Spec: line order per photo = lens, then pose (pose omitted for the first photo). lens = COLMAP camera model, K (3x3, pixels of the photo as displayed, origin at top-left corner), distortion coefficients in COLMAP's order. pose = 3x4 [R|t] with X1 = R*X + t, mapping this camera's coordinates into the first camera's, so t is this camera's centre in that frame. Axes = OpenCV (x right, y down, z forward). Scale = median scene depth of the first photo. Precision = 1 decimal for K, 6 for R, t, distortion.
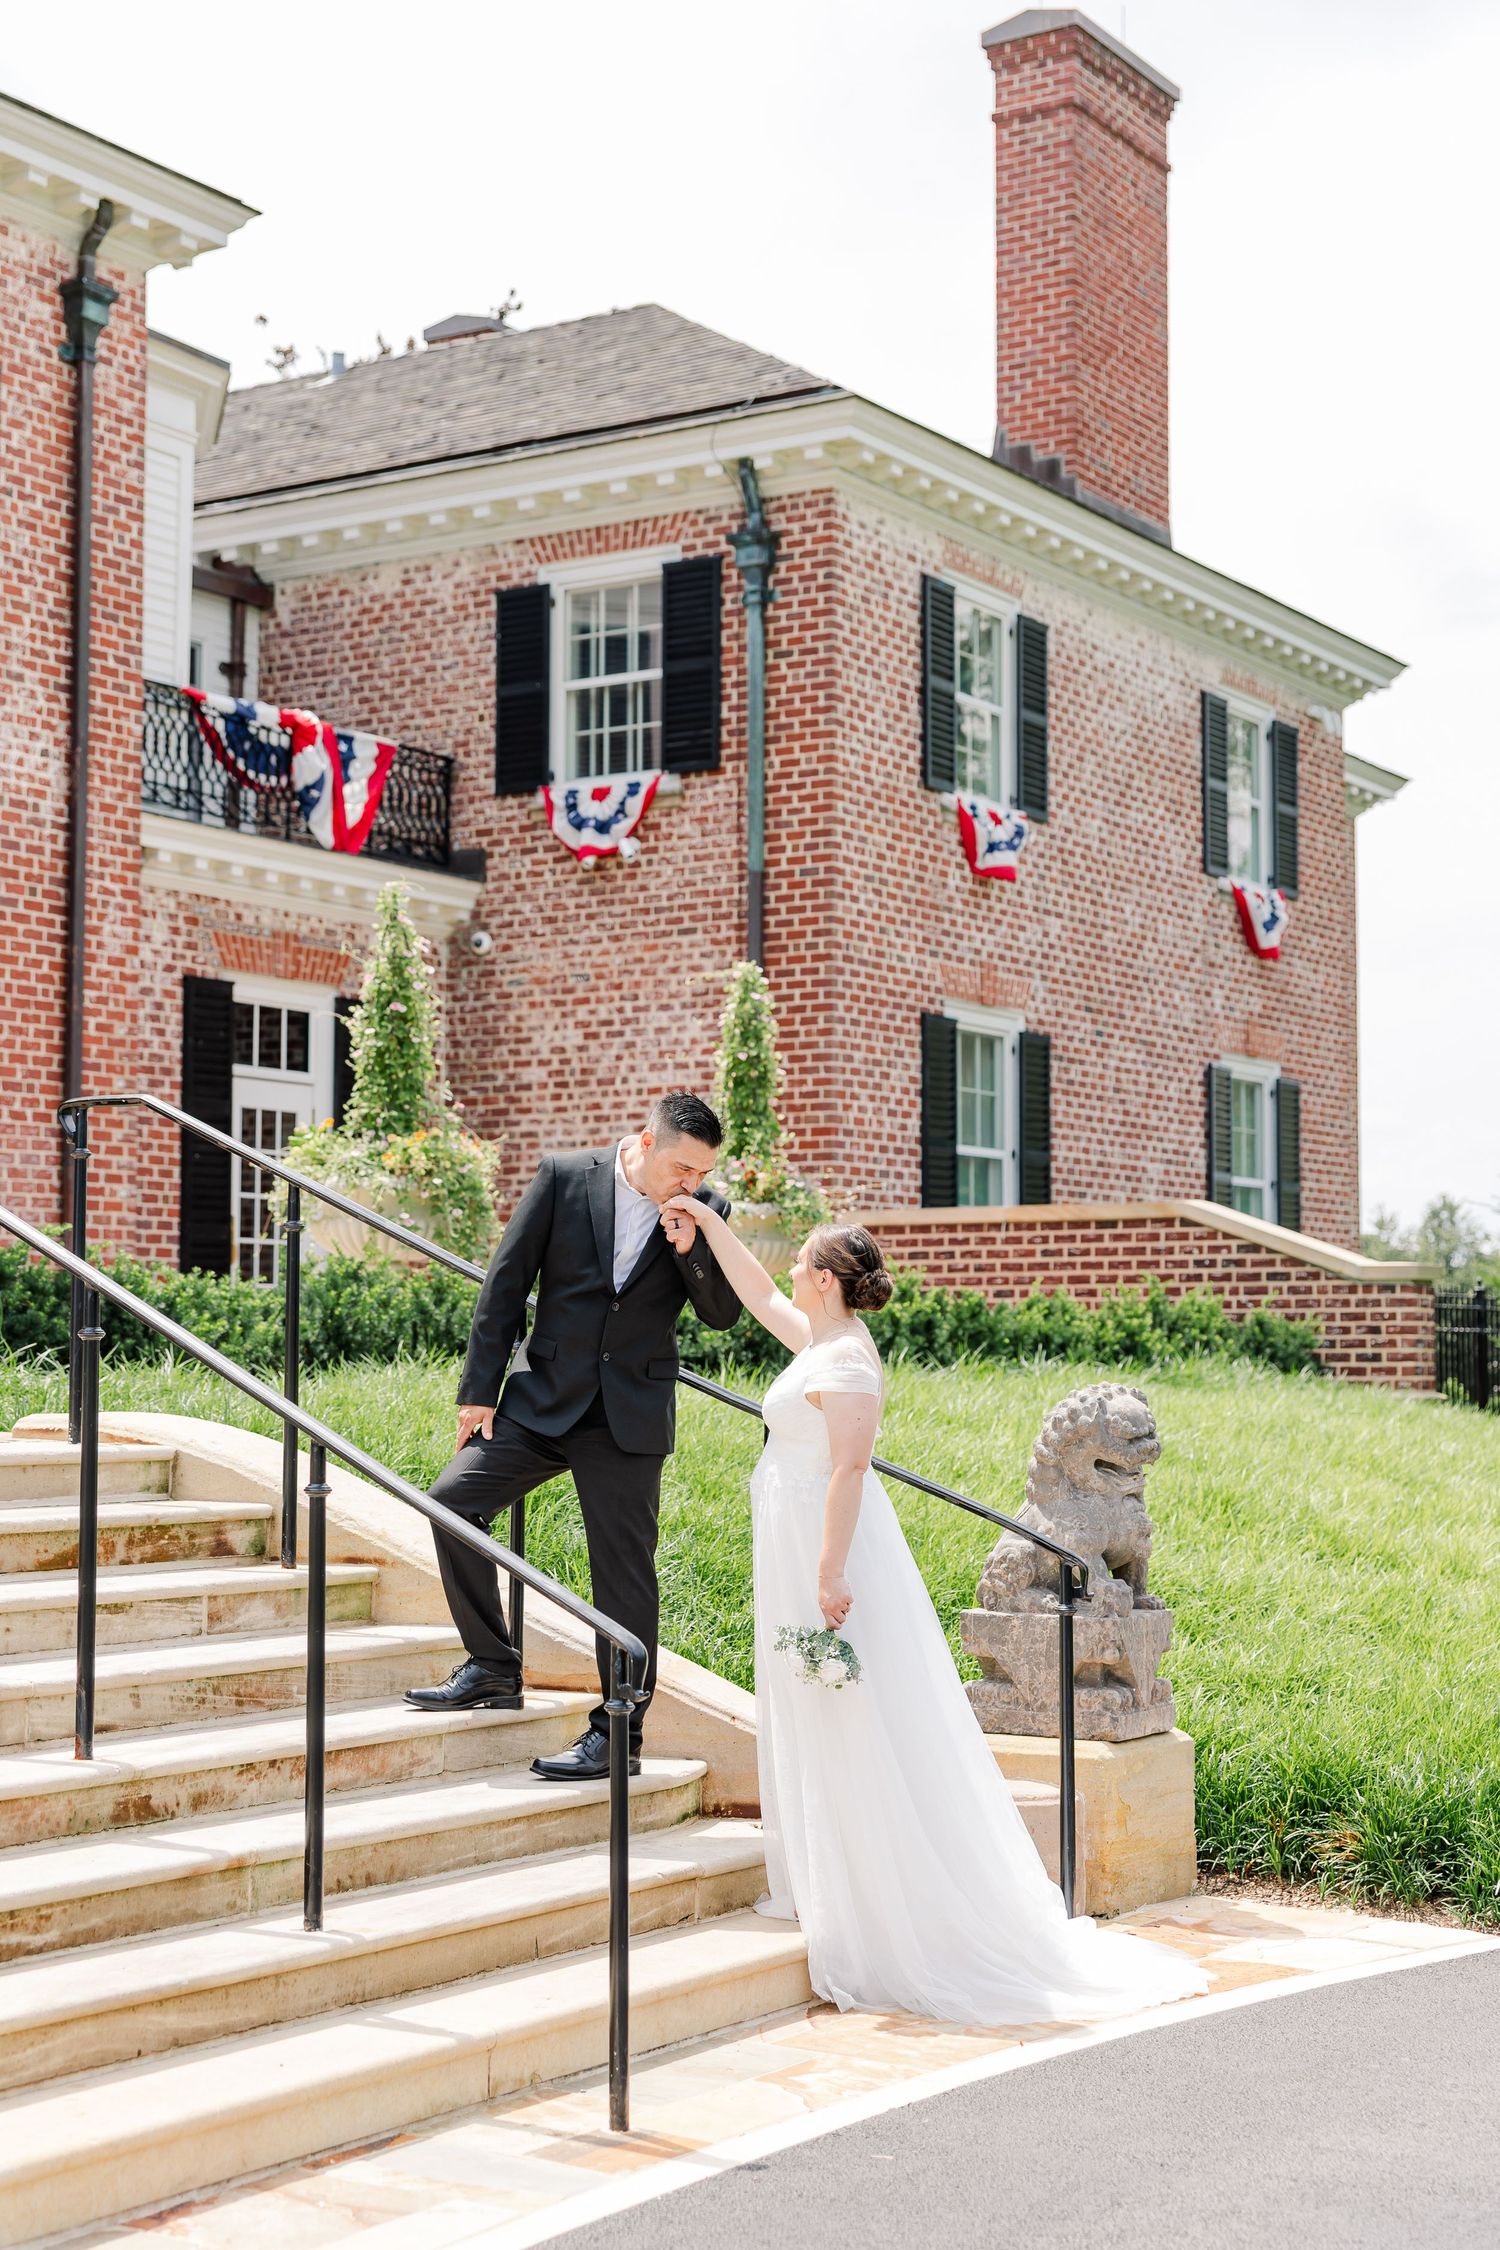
lens RADIAL K [[3223.0, 0, 755.5], [0, 3223.0, 1107.5], [0, 0, 1]] dist [0.036908, 0.000000]
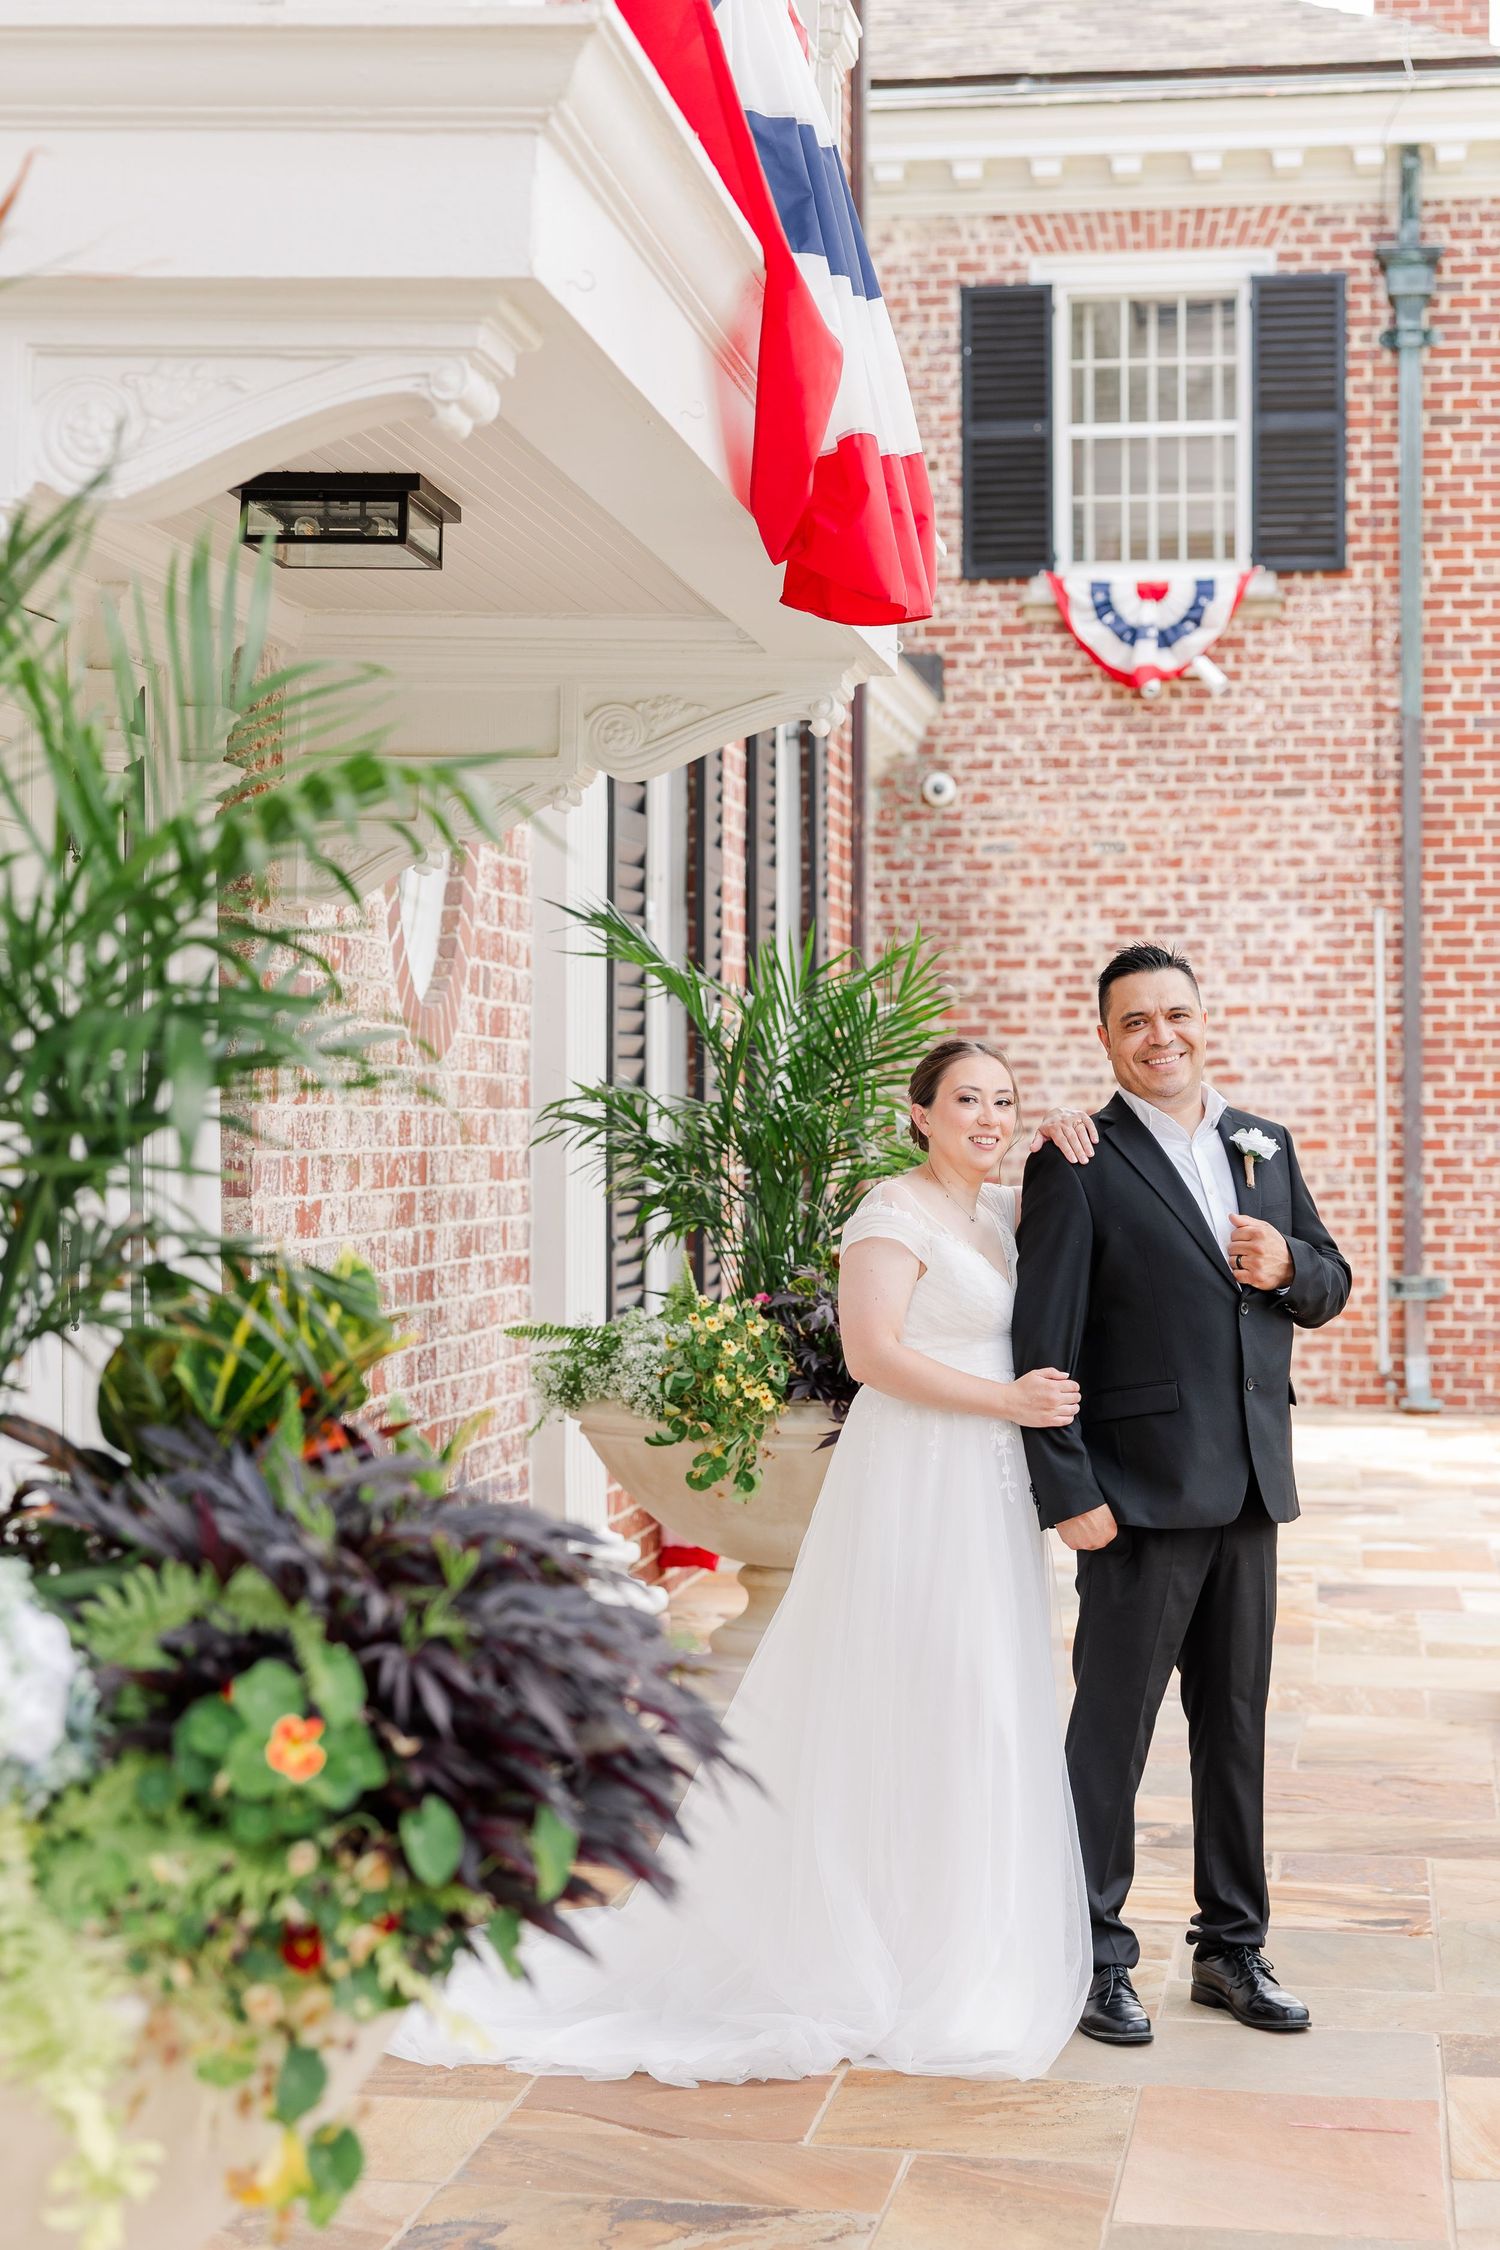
lens RADIAL K [[3784.4, 0, 826.0], [0, 3784.4, 1089.9], [0, 0, 1]] dist [0.000112, 0.000000]
pose [[0.909452, 0.002741, 0.415799, -0.465227], [-0.031230, 0.997604, 0.061732, -0.036814], [-0.414633, -0.069128, 0.907359, 0.263768]]
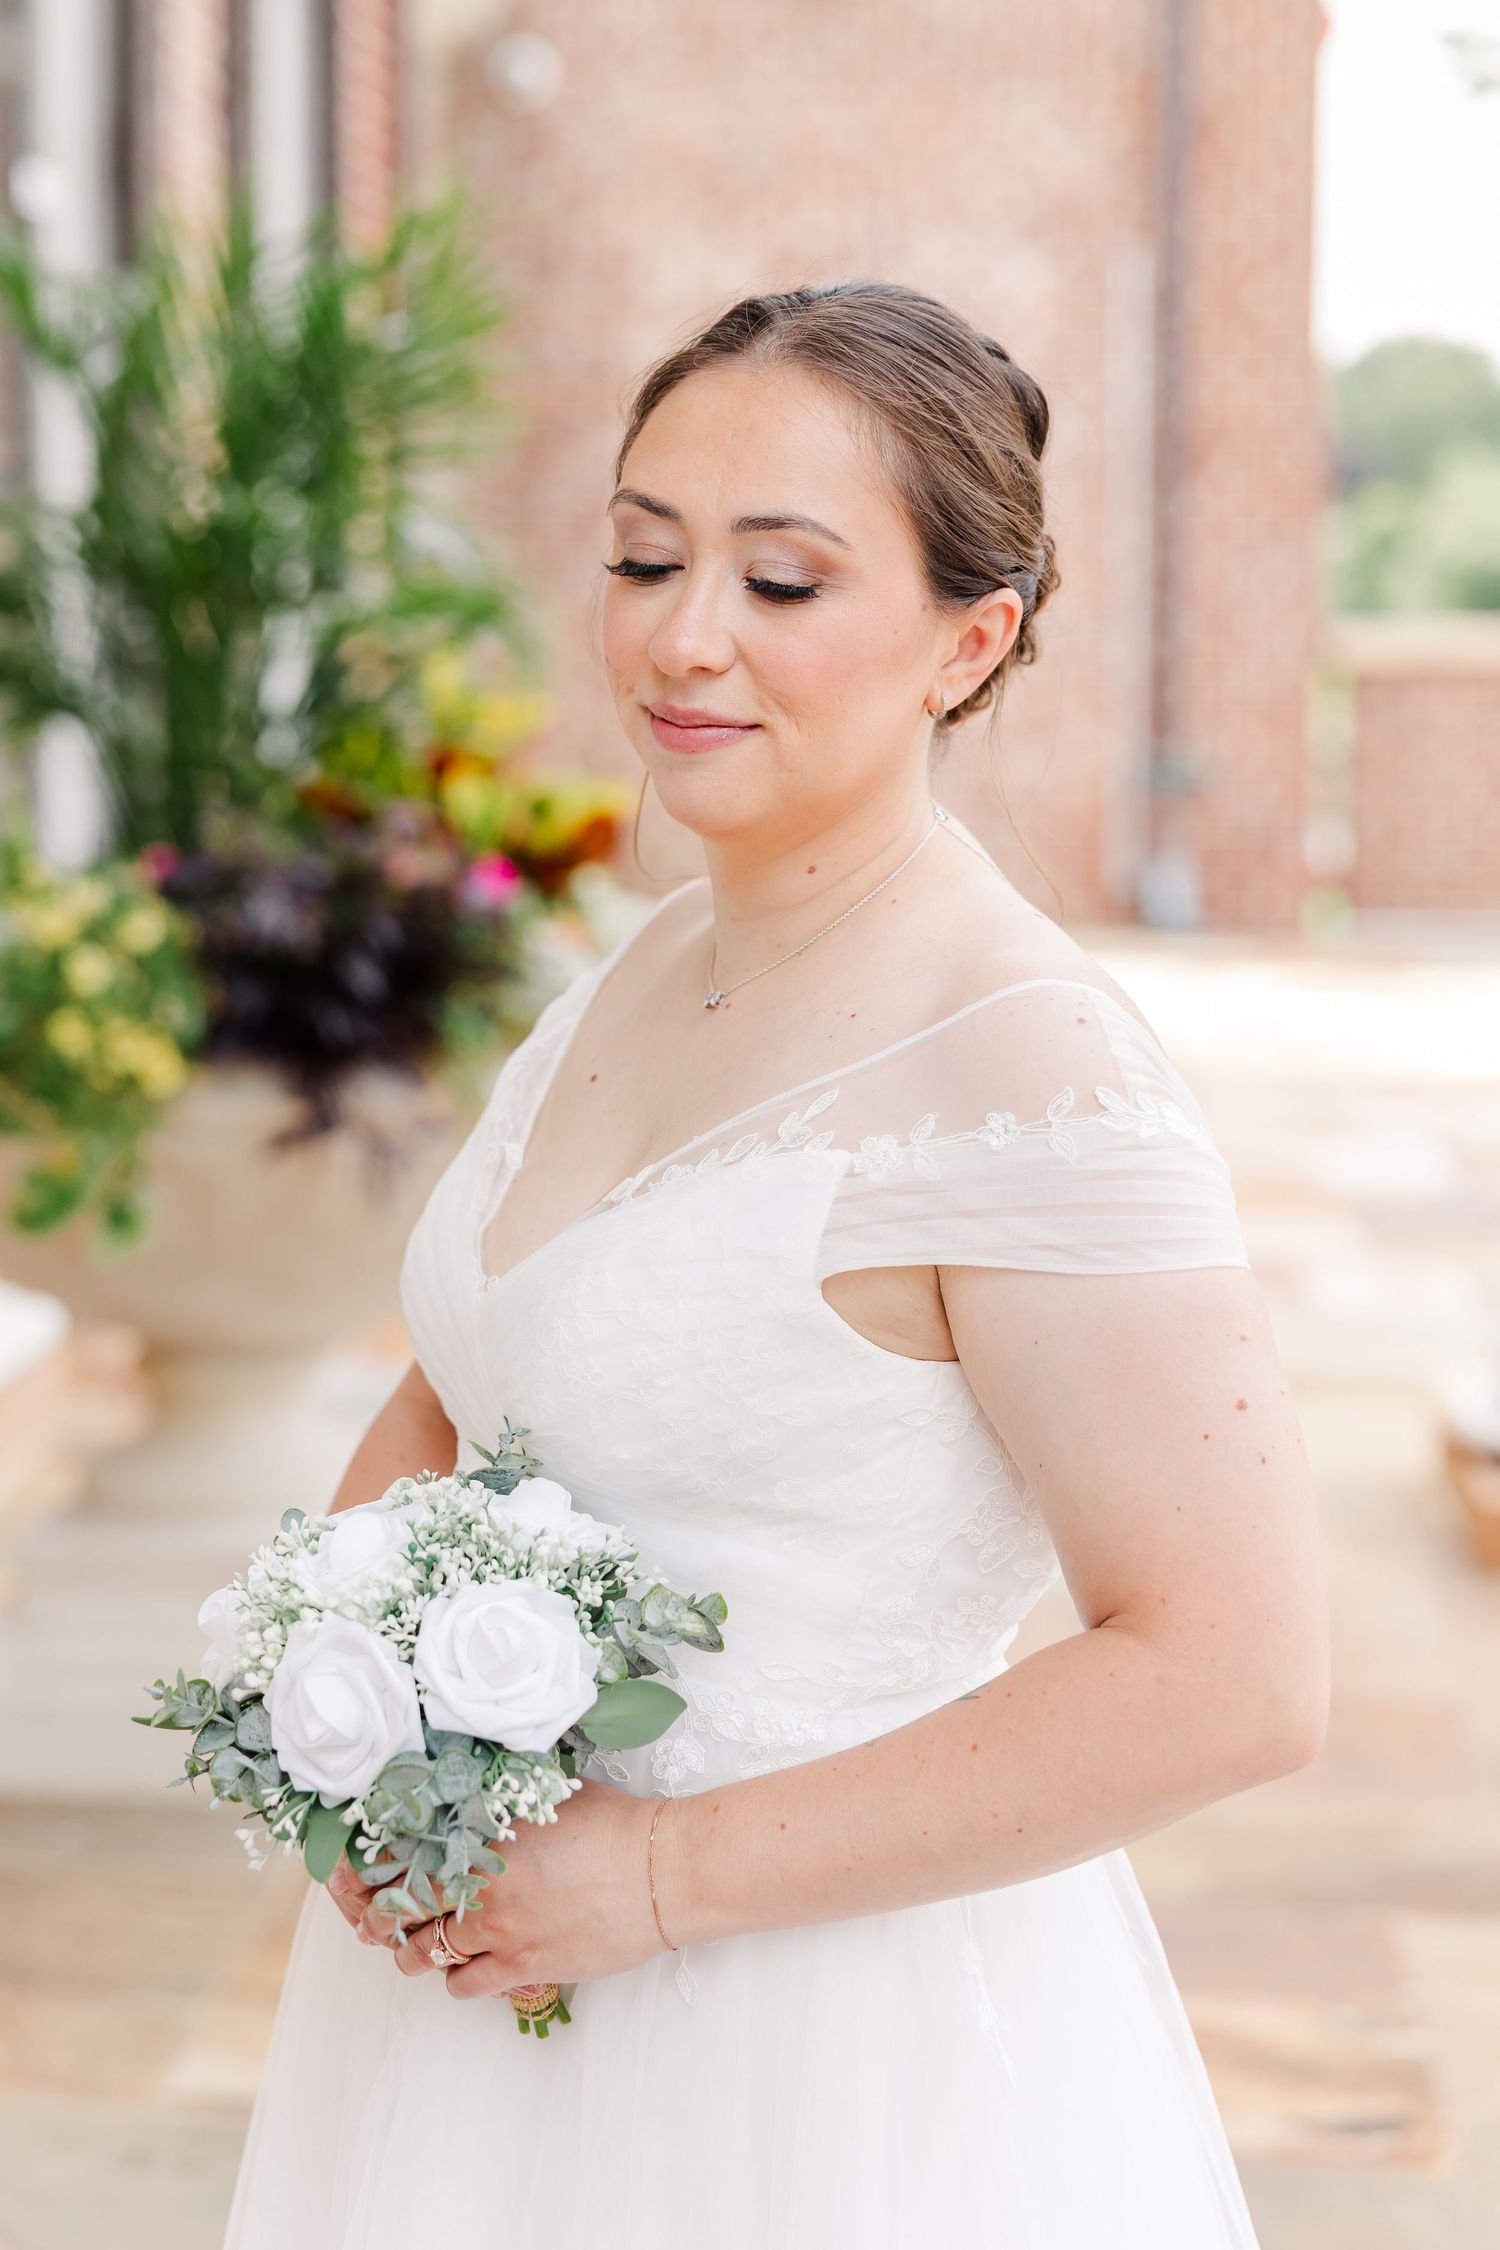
lens RADIAL K [[4396.6, 0, 740.3], [0, 4396.6, 1029.8], [0, 0, 1]] dist [0.029143, 0.000000]
pose [[0.875335, -0.046768, 0.481250, -0.407433], [-0.044635, 0.983245, 0.176737, -0.027820], [-0.481453, -0.176185, 0.858582, 0.375892]]
